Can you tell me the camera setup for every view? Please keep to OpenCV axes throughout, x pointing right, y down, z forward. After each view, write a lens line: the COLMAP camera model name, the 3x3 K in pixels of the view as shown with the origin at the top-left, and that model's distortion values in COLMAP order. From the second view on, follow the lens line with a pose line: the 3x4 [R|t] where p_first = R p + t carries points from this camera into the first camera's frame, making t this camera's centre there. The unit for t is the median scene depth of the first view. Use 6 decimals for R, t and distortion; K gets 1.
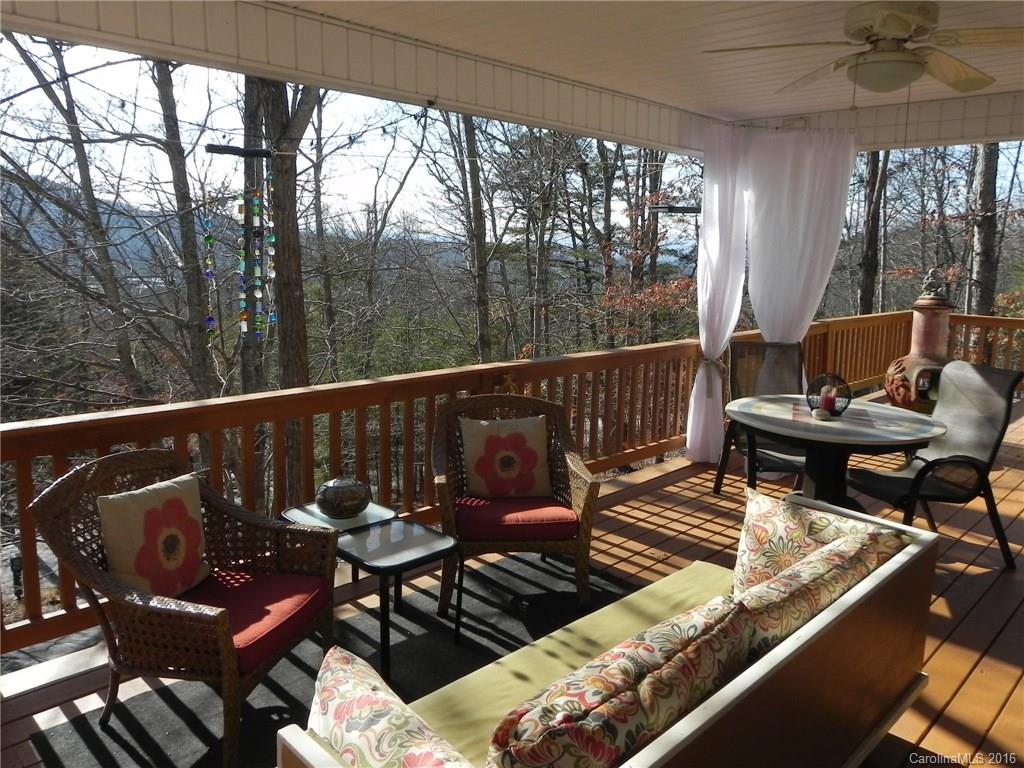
lens RADIAL K [[771.3, 0, 511.7], [0, 771.3, 382.3], [0, 0, 1]] dist [0.003103, 0.000422]
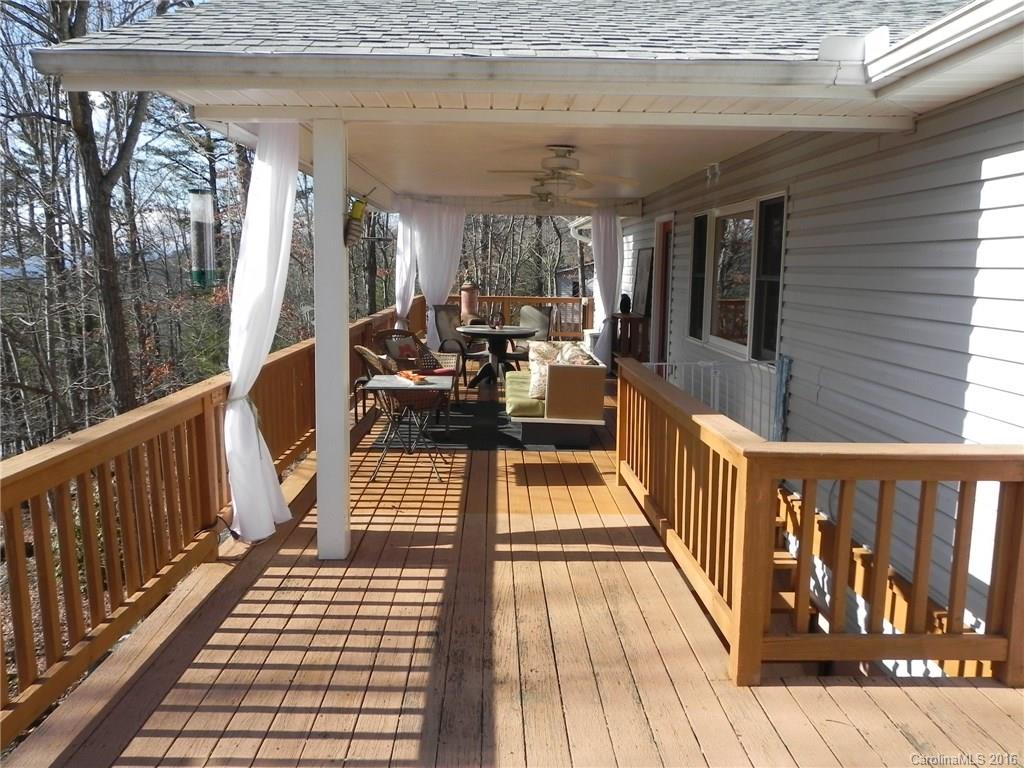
lens RADIAL K [[771.3, 0, 509.9], [0, 771.3, 386.8], [0, 0, 1]] dist [0.003103, 0.000422]
pose [[0.701181, -0.113534, 0.703886, -0.952657], [0.115576, 0.992282, 0.044919, 0.090133], [-0.703554, 0.049857, 0.708891, -0.558537]]
